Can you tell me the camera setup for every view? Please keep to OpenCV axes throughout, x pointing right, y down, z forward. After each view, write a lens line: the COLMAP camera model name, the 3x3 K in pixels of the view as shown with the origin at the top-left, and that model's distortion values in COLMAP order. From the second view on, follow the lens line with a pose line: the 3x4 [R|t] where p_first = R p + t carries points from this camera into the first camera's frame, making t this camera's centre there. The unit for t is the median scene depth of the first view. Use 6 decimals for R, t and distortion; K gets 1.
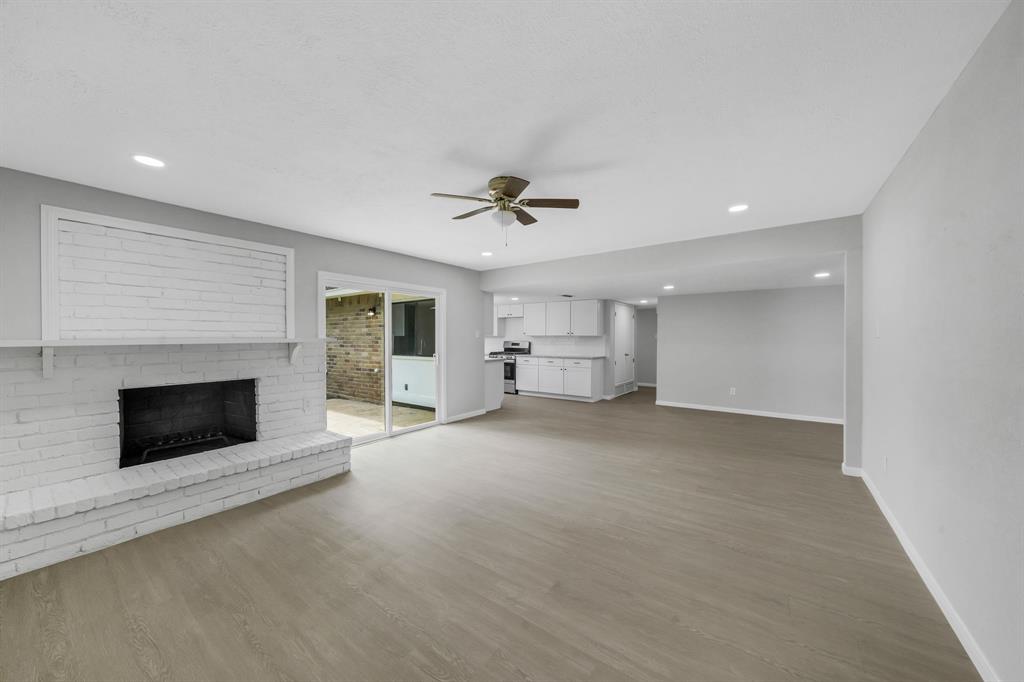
lens RADIAL K [[387.2, 0, 494.3], [0, 387.2, 341.4], [0, 0, 1]] dist [-0.001154, -0.000042]
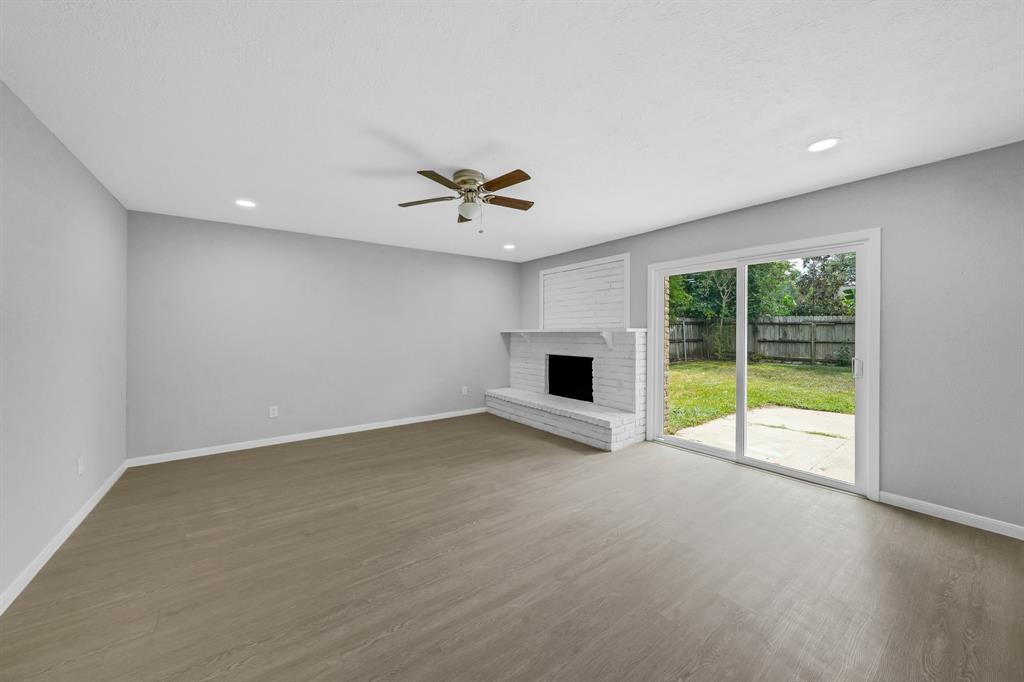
lens RADIAL K [[368.2, 0, 510.2], [0, 368.2, 329.6], [0, 0, 1]] dist [-0.000514, -0.000034]
pose [[-0.295623, 0.000259, -0.955305, 0.673921], [-0.005556, 0.999983, 0.001990, -0.005023], [0.955289, 0.005896, -0.295616, 1.024433]]
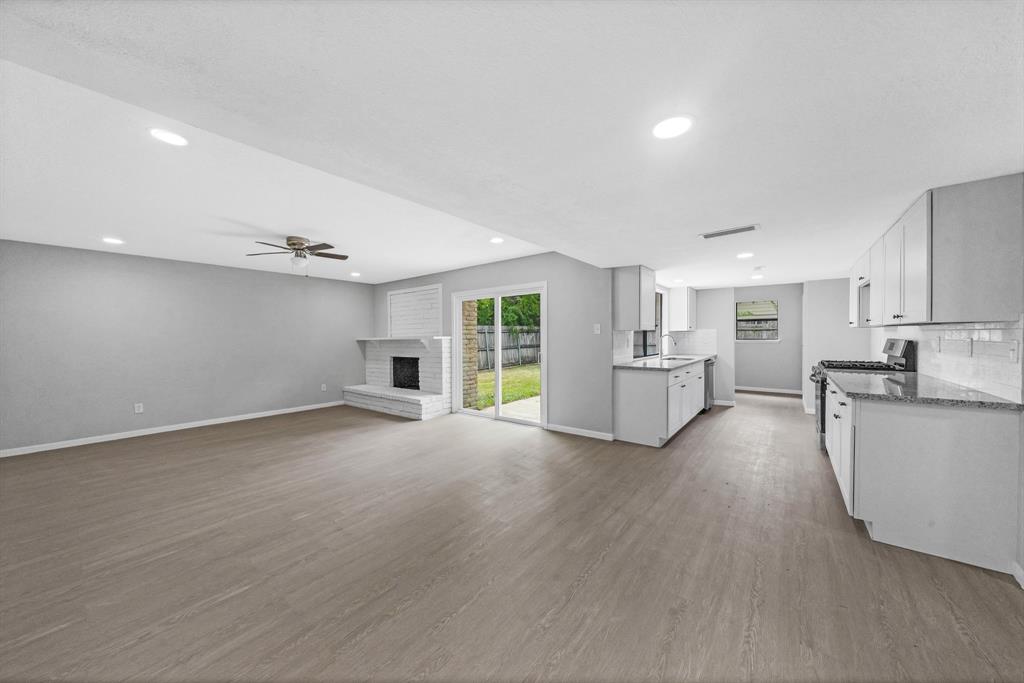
lens RADIAL K [[357.7, 0, 503.7], [0, 357.7, 342.4], [0, 0, 1]] dist [-0.001004, 0.000005]
pose [[-0.040254, 0.015812, -0.999064, 1.053342], [0.001053, 0.999875, 0.015783, -0.007404], [0.999189, -0.000417, -0.040266, 1.380307]]
